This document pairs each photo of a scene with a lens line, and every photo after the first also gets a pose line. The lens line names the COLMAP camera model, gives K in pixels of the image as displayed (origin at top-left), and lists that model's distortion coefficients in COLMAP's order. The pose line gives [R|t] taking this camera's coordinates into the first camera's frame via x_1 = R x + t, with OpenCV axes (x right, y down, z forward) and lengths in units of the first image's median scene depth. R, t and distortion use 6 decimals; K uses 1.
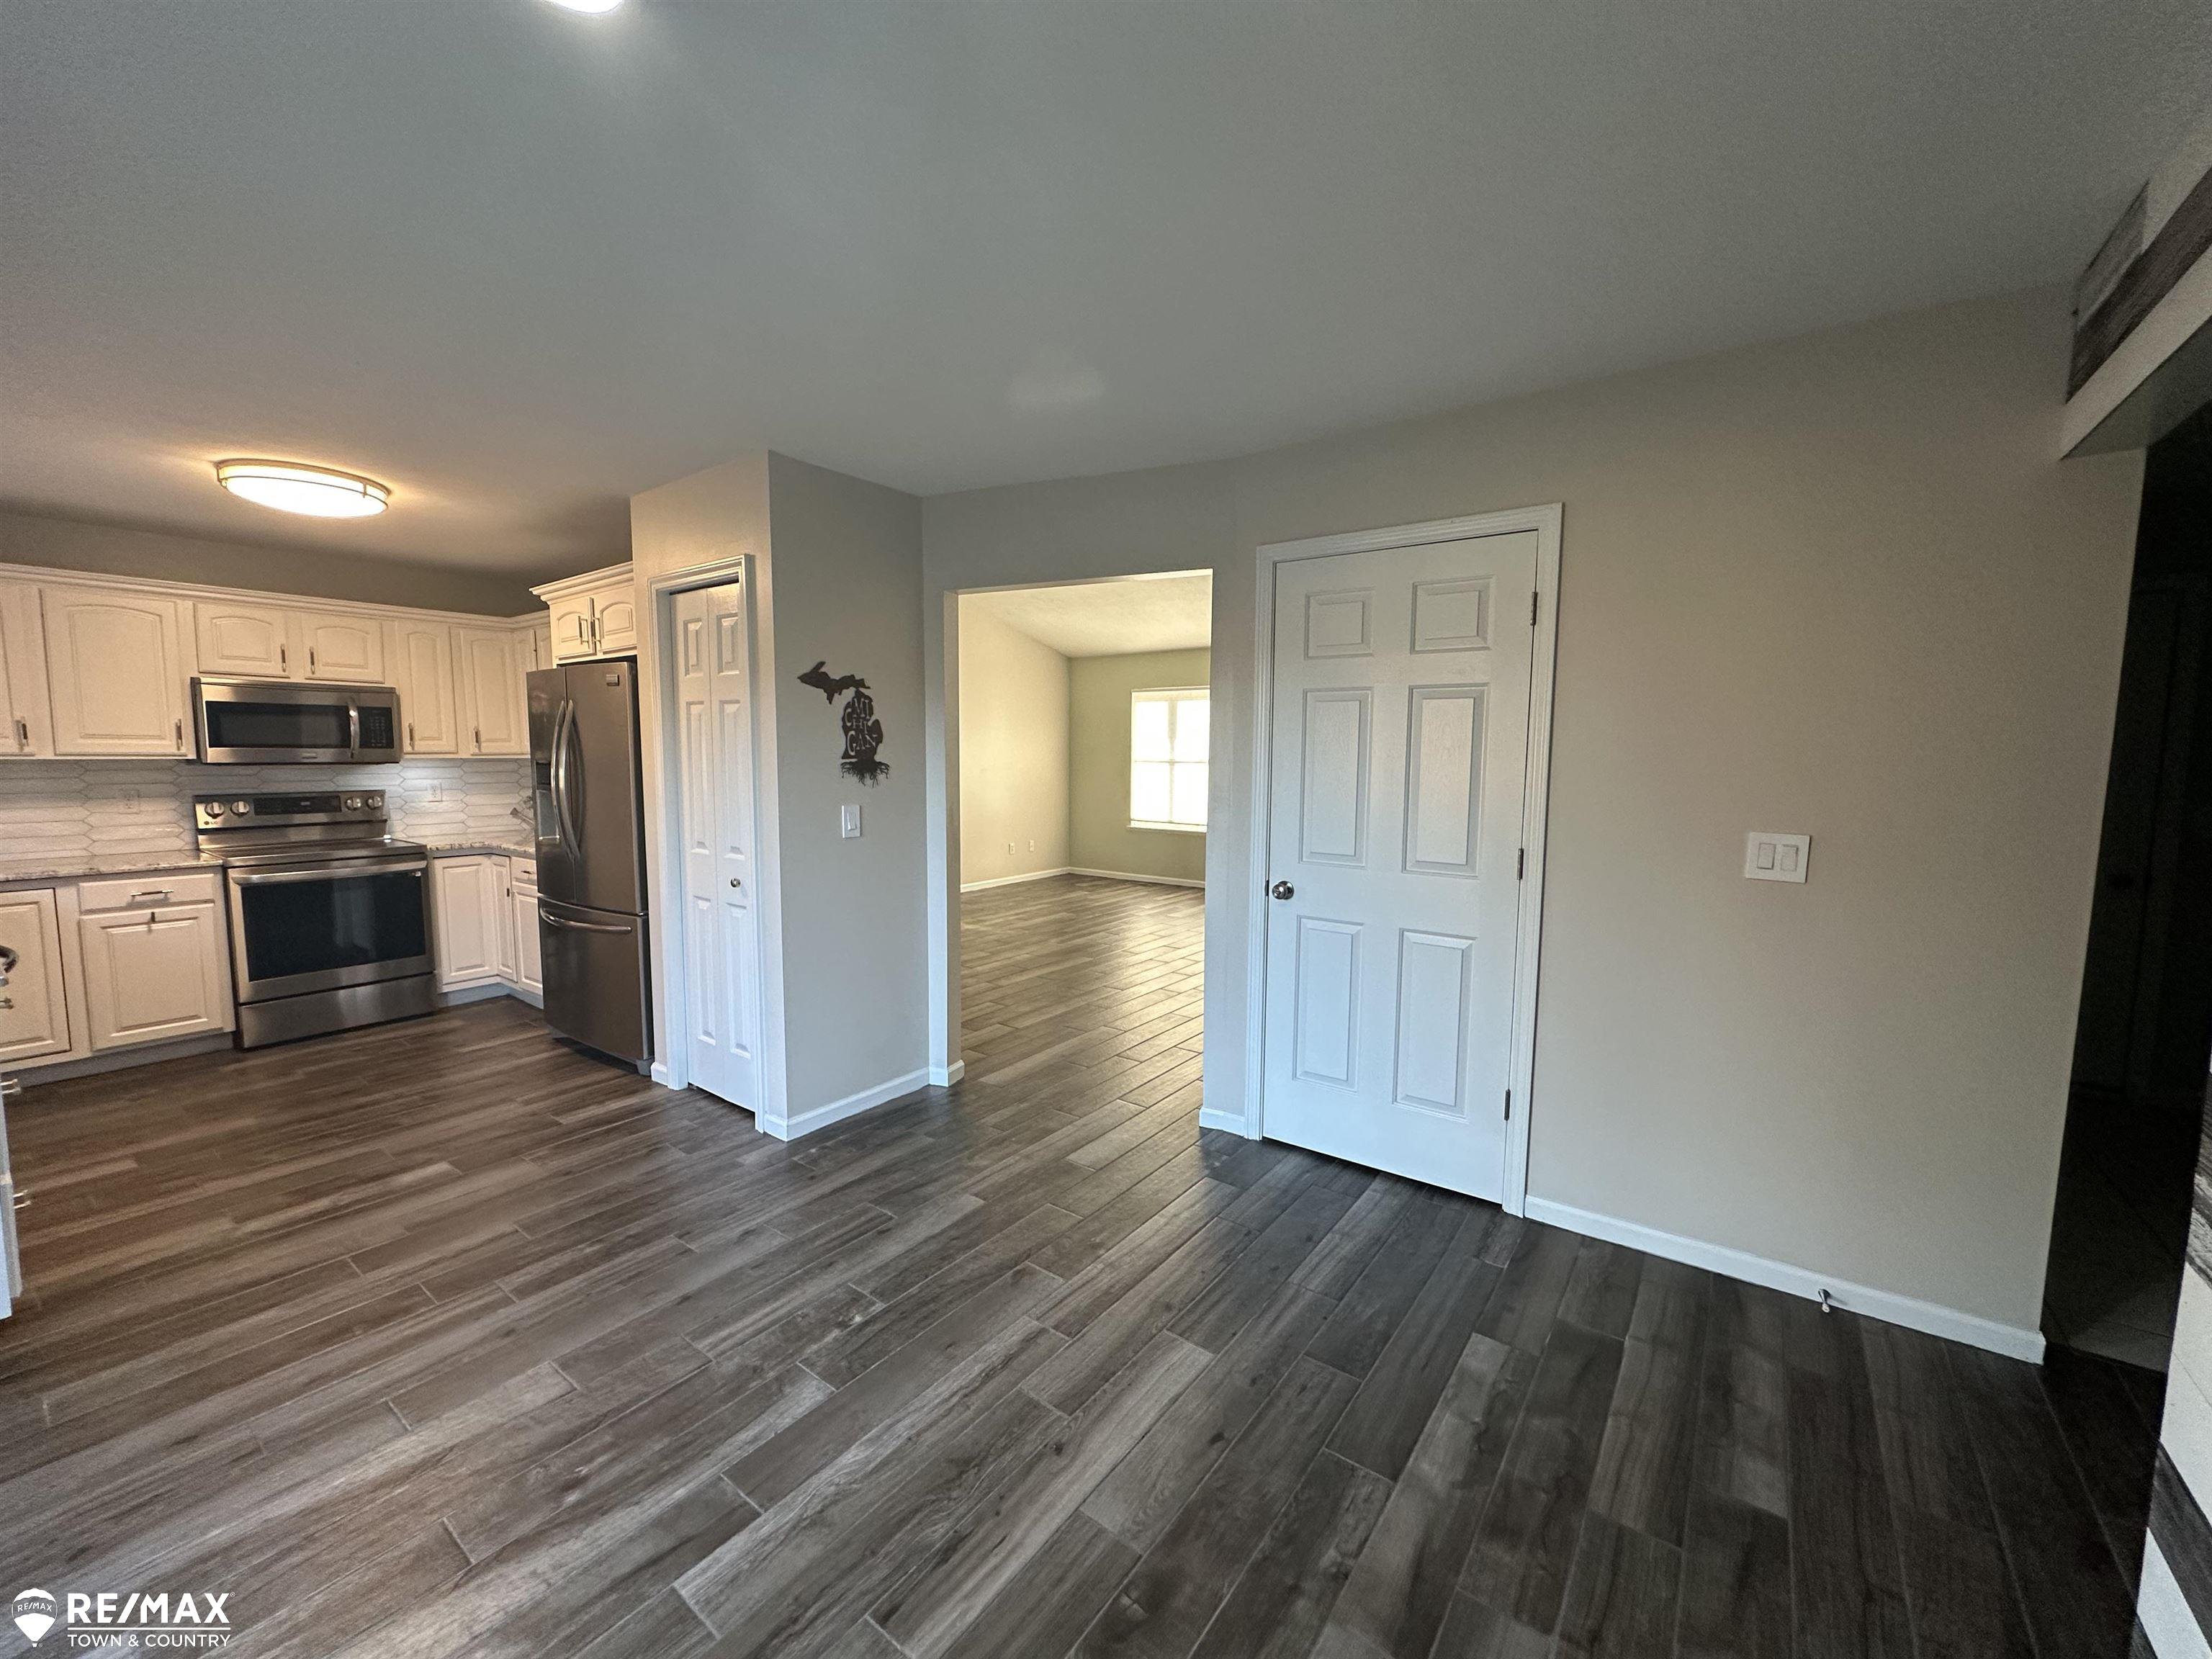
lens RADIAL K [[882.8, 0, 1106.0], [0, 882.8, 829.5], [0, 0, 1]] dist [-0.001499, -0.000087]
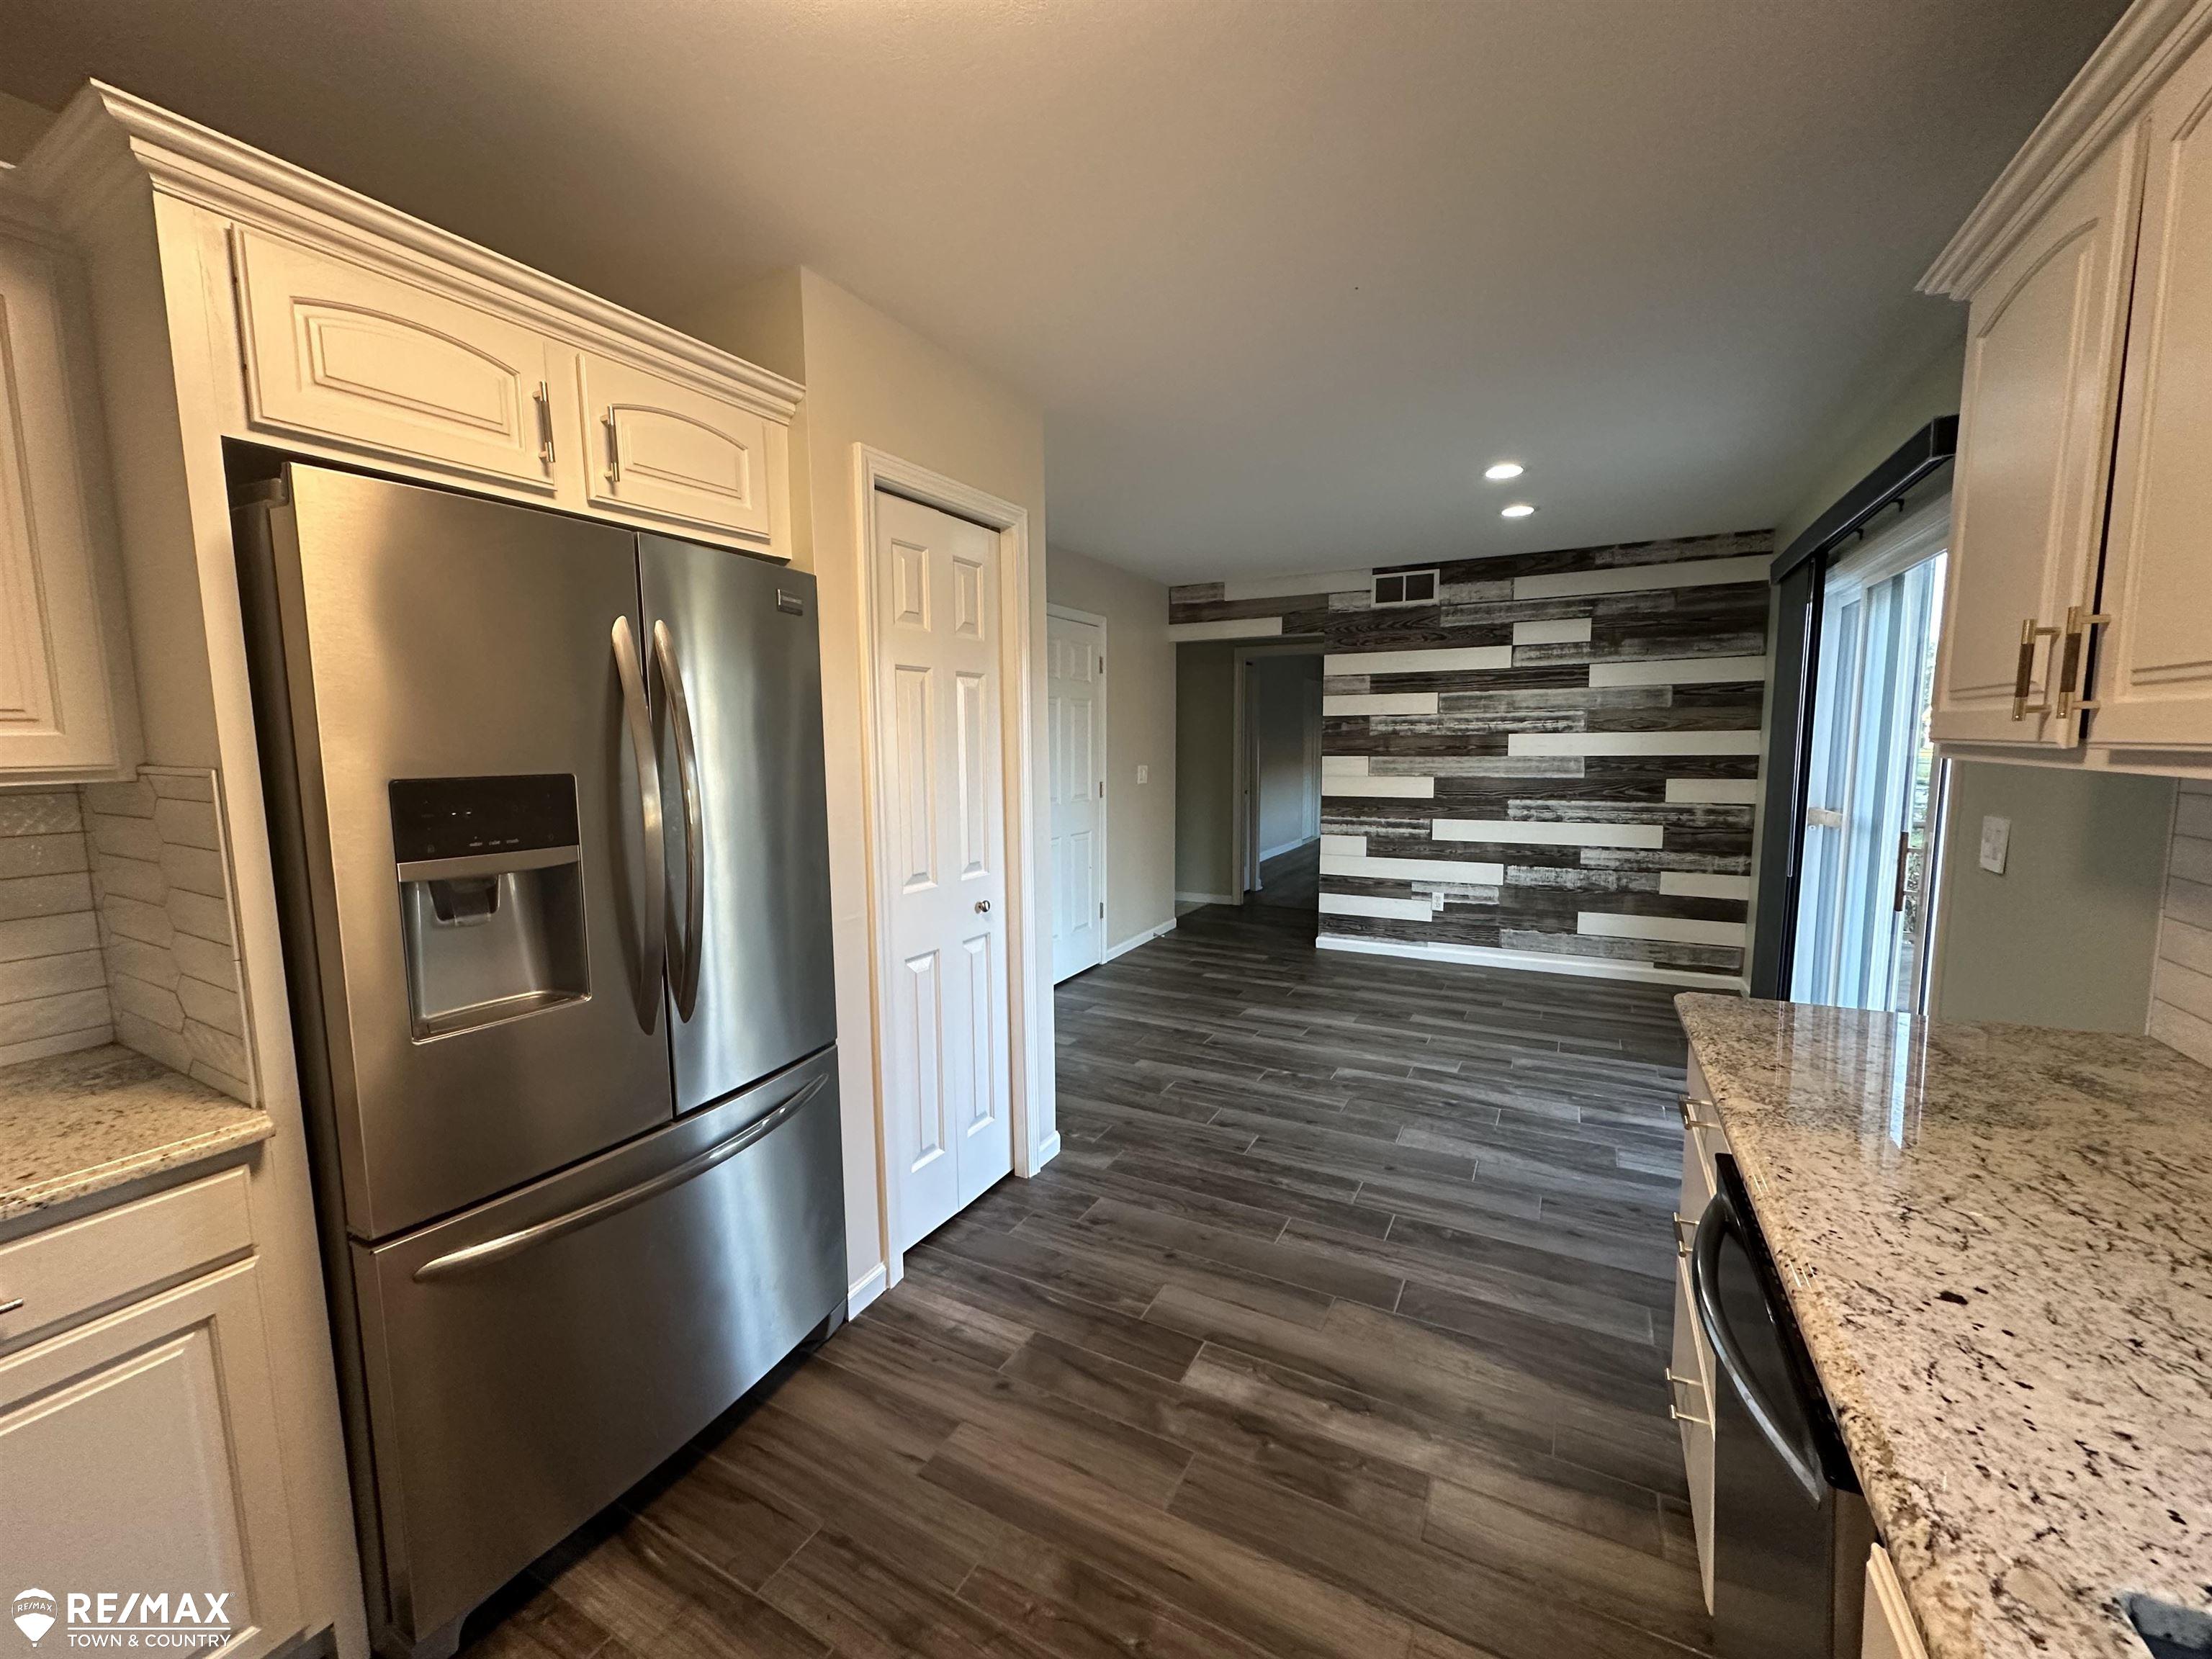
lens RADIAL K [[882.8, 0, 1106.0], [0, 882.8, 829.5], [0, 0, 1]] dist [-0.001499, -0.000087]
pose [[-0.150228, -0.108325, 0.982699, -1.786718], [0.094520, 0.987853, 0.123343, -0.138946], [-0.984123, 0.111414, -0.138164, 1.479629]]
